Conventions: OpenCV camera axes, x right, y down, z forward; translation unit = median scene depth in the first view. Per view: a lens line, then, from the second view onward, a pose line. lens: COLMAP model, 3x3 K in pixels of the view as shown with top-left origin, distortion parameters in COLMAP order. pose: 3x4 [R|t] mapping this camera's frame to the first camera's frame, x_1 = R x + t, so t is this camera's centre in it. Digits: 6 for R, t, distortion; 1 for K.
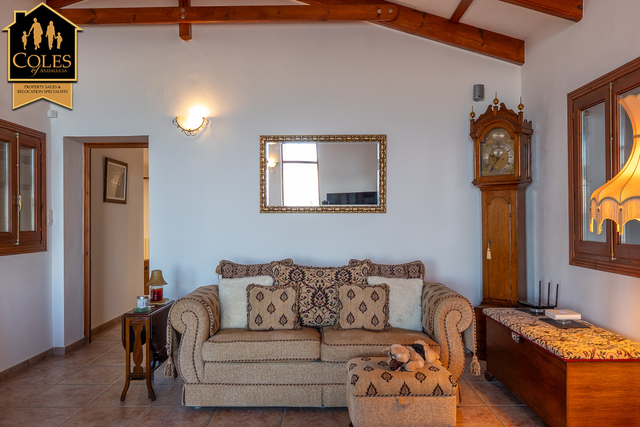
lens RADIAL K [[486.0, 0, 320.0], [0, 486.0, 213.5], [0, 0, 1]] dist [-0.002515, 0.000008]
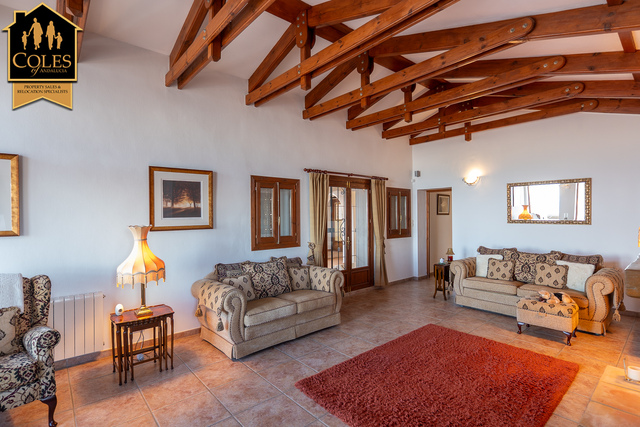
lens RADIAL K [[316.9, 0, 320.0], [0, 316.9, 213.5], [0, 0, 1]] dist [-0.000198, 0.000024]
pose [[0.663512, -0.002471, -0.748162, 0.415532], [0.010722, 0.999923, 0.006206, -0.071003], [0.748089, -0.012139, 0.663487, -0.513877]]
